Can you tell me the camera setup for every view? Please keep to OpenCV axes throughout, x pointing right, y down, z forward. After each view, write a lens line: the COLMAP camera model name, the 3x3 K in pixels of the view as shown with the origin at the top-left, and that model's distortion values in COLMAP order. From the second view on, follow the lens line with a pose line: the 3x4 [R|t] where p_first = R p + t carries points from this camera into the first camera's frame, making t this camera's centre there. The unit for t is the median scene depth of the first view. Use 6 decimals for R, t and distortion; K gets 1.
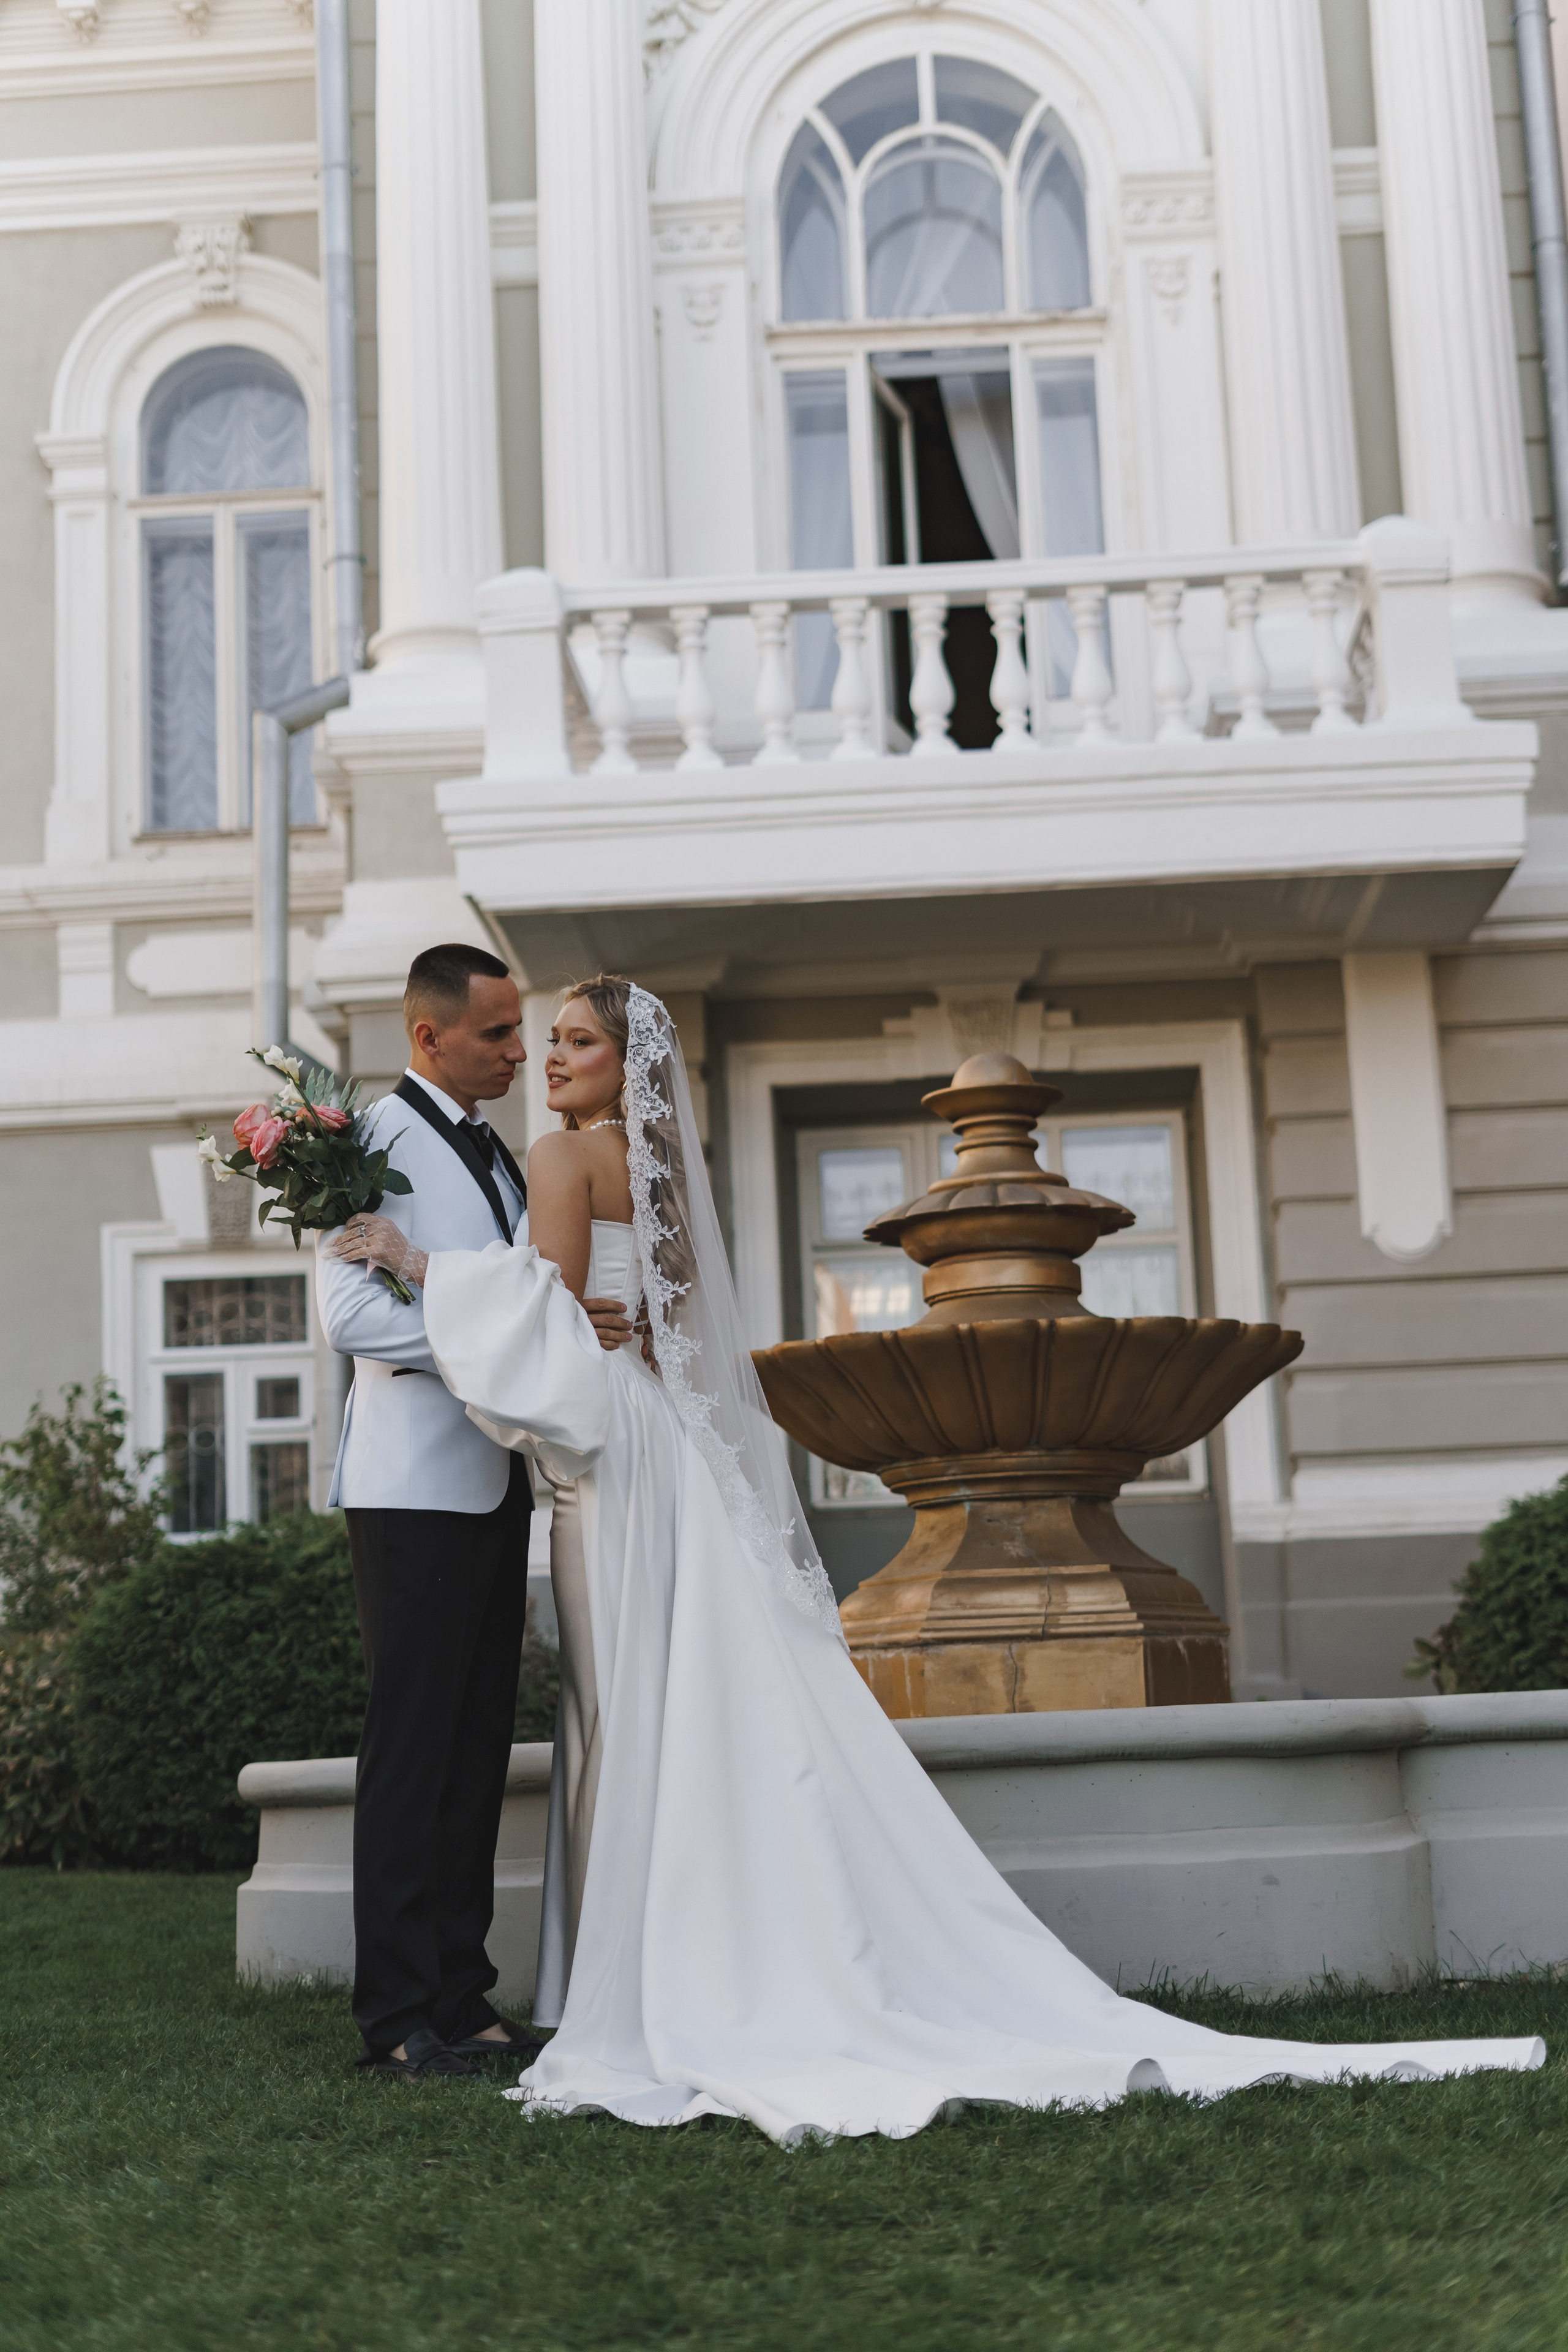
lens RADIAL K [[3152.5, 0, 765.7], [0, 3152.5, 1179.7], [0, 0, 1]] dist [-0.012218, 0.010204]
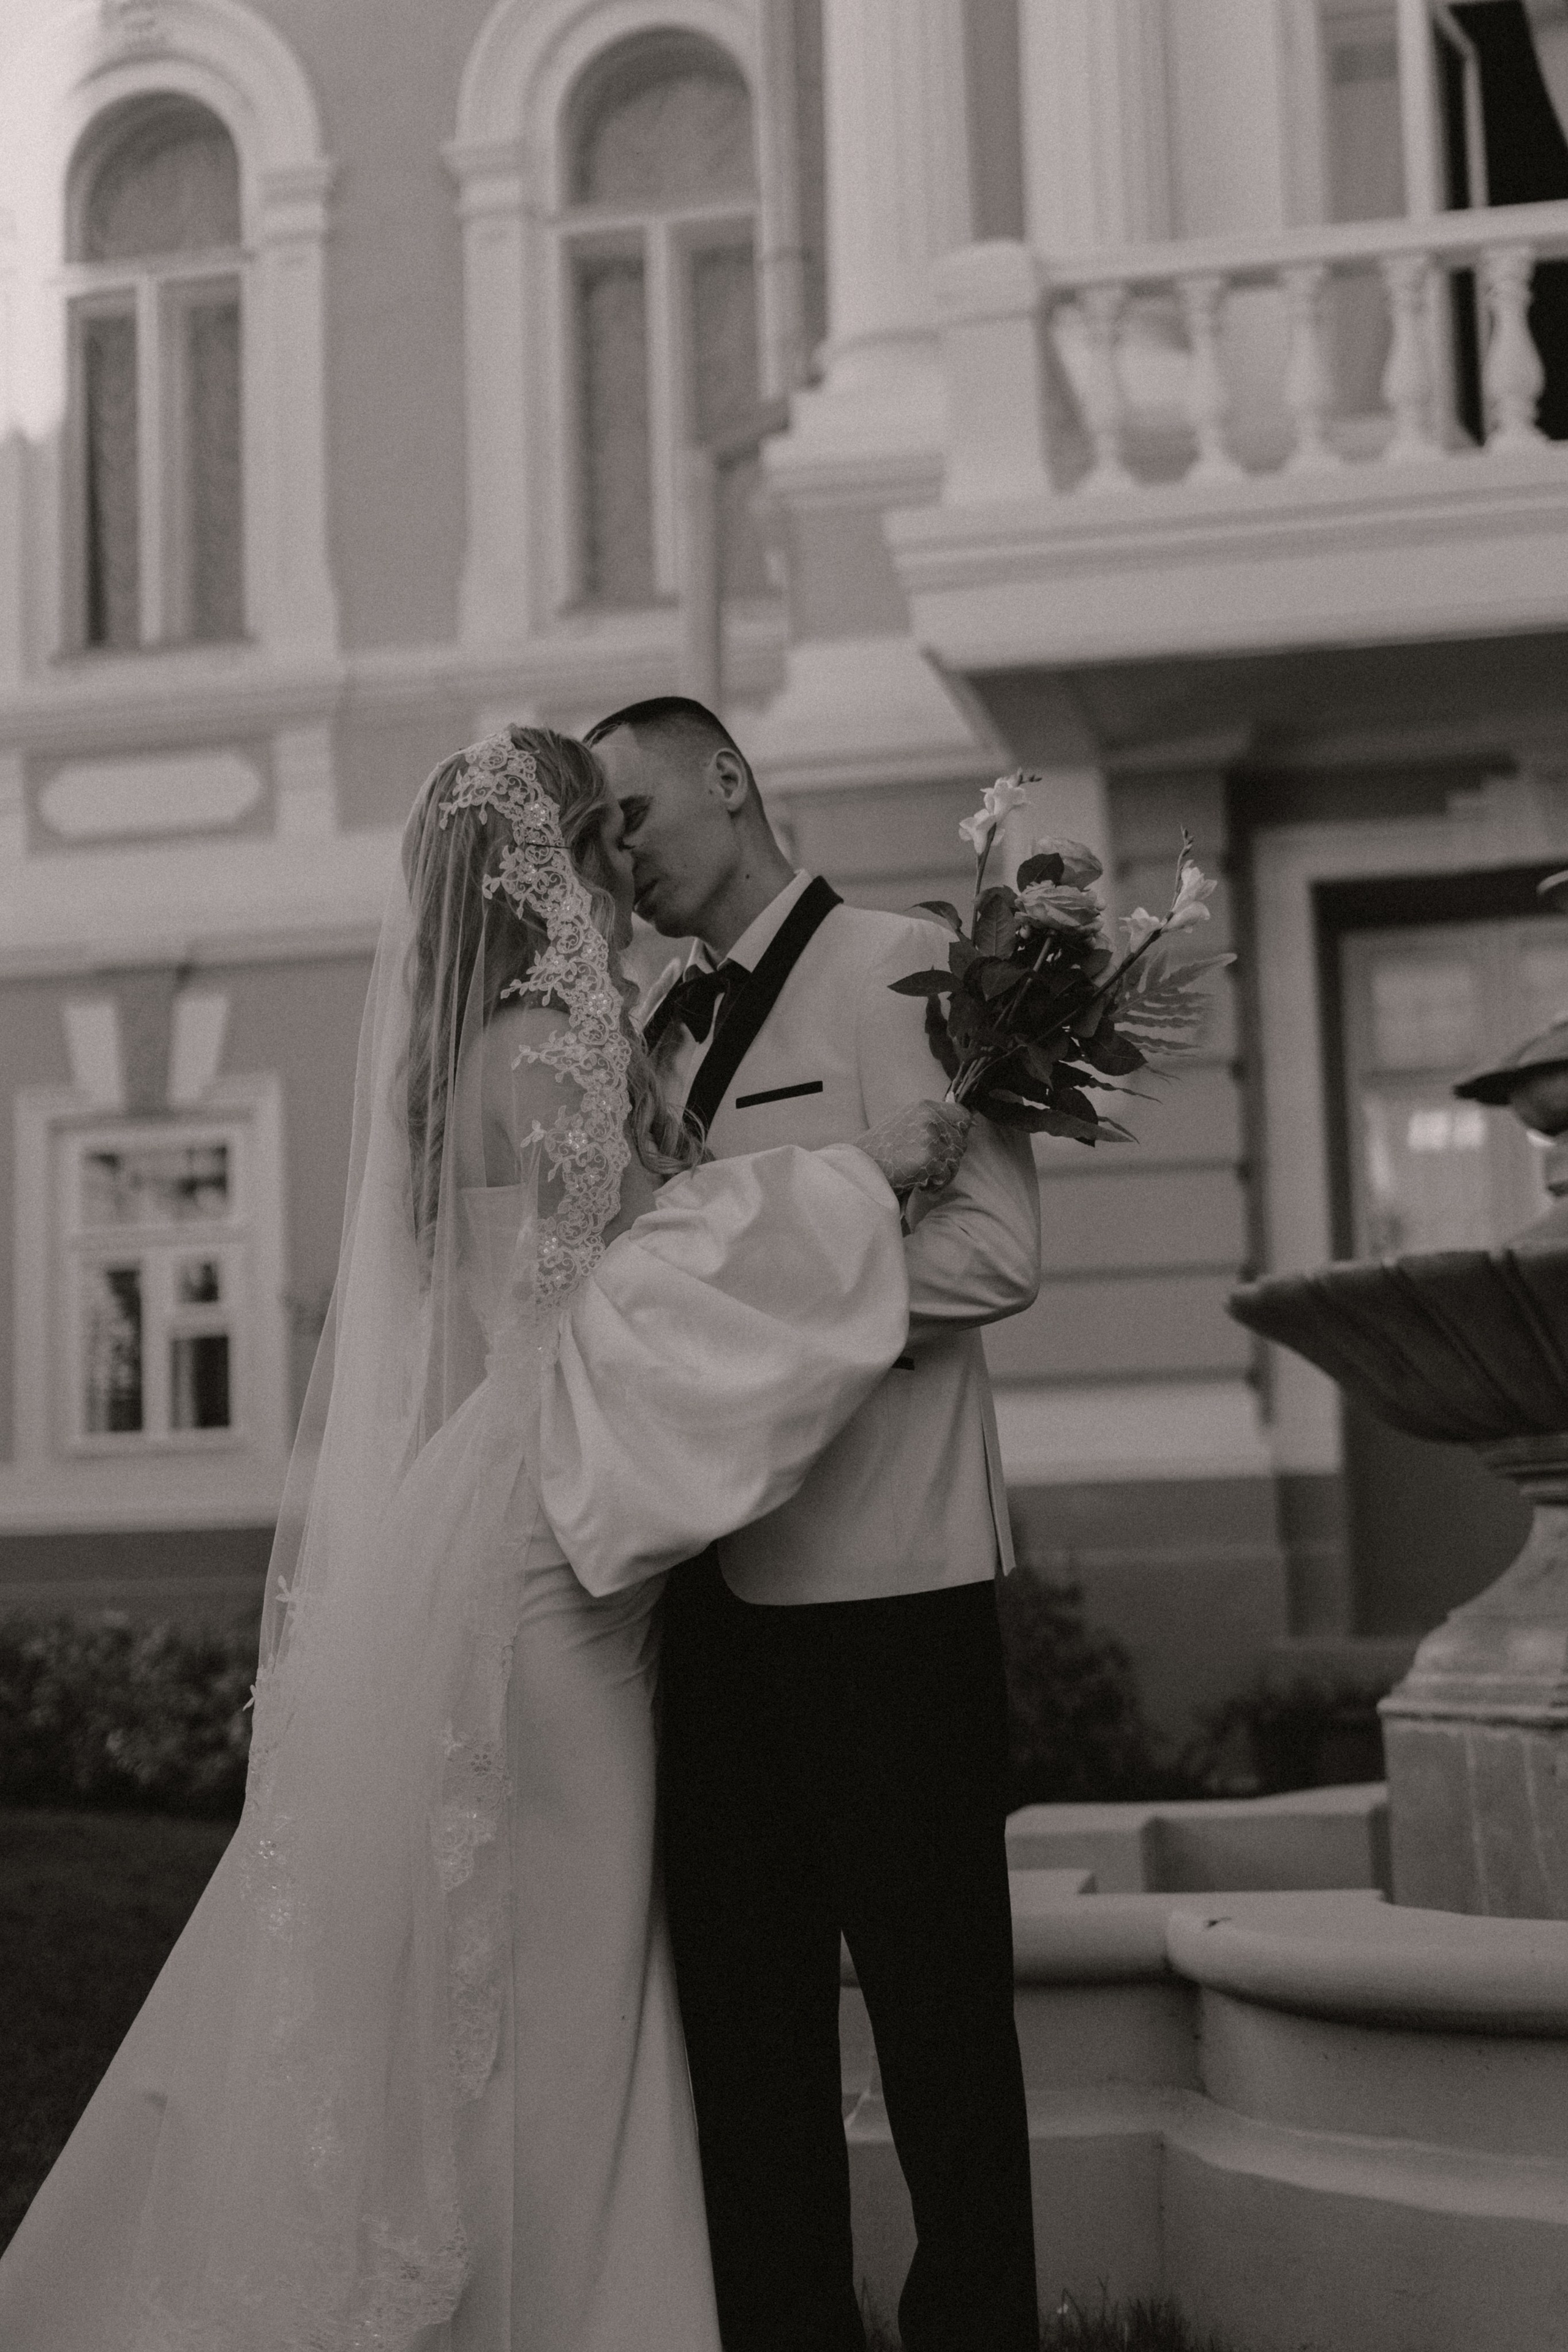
lens RADIAL K [[3406.4, 0, 784.0], [0, 3406.4, 1176.0], [0, 0, 1]] dist [-0.006609, 0.003649]
pose [[0.988427, -0.008035, -0.151486, 0.000018], [0.016226, 0.998467, 0.052911, -0.002304], [0.150829, -0.054757, 0.987042, 0.107024]]
